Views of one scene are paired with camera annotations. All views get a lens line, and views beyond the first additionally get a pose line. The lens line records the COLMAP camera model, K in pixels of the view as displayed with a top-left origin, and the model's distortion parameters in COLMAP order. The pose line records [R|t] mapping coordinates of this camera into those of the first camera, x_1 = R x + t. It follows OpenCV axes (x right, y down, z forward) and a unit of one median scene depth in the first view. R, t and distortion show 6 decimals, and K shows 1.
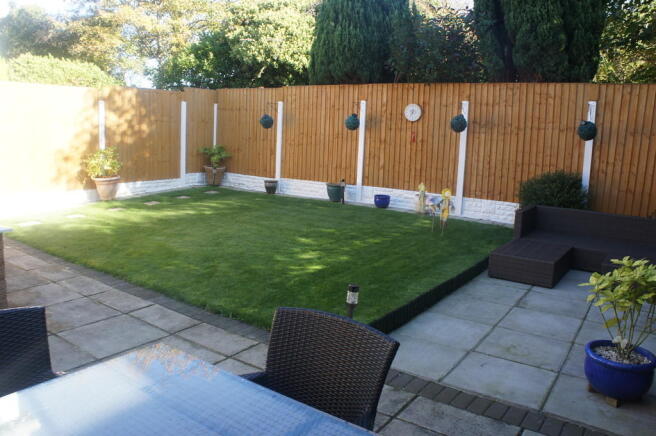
lens RADIAL K [[513.8, 0, 328.0], [0, 513.8, 218.0], [0, 0, 1]] dist [-0.178278, 0.129501]
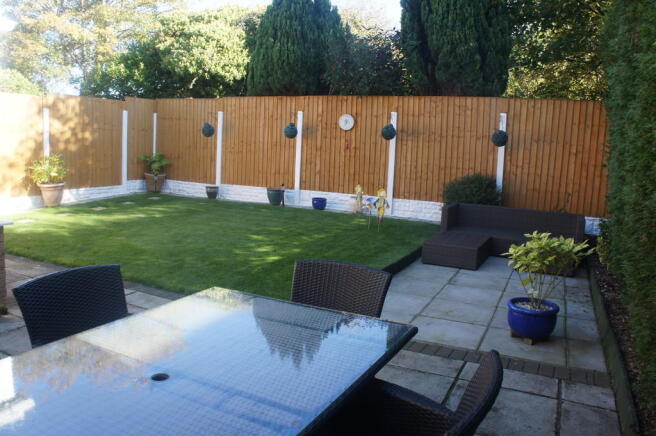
lens RADIAL K [[513.8, 0, 328.0], [0, 513.8, 218.0], [0, 0, 1]] dist [-0.178278, 0.129501]
pose [[0.987184, -0.017367, 0.158640, -0.051930], [0.020706, 0.999597, -0.019419, 0.020436], [-0.158239, 0.022455, 0.987145, -0.081596]]
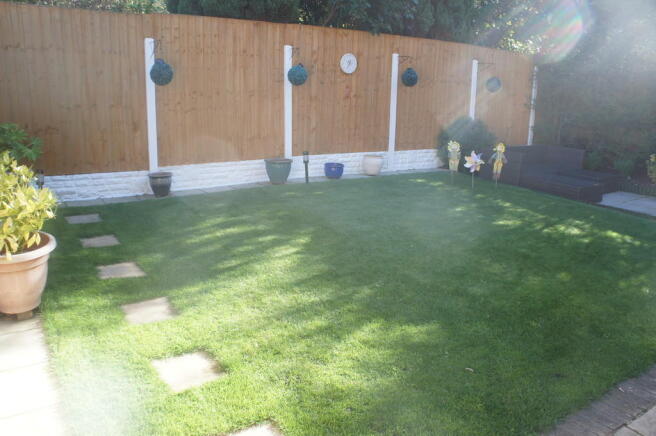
lens RADIAL K [[513.8, 0, 328.0], [0, 513.8, 218.0], [0, 0, 1]] dist [-0.178278, 0.129501]
pose [[0.365441, -0.228688, 0.902305, -0.695212], [0.173415, 0.969107, 0.175384, -0.109804], [-0.914538, 0.092381, 0.393809, 0.721046]]
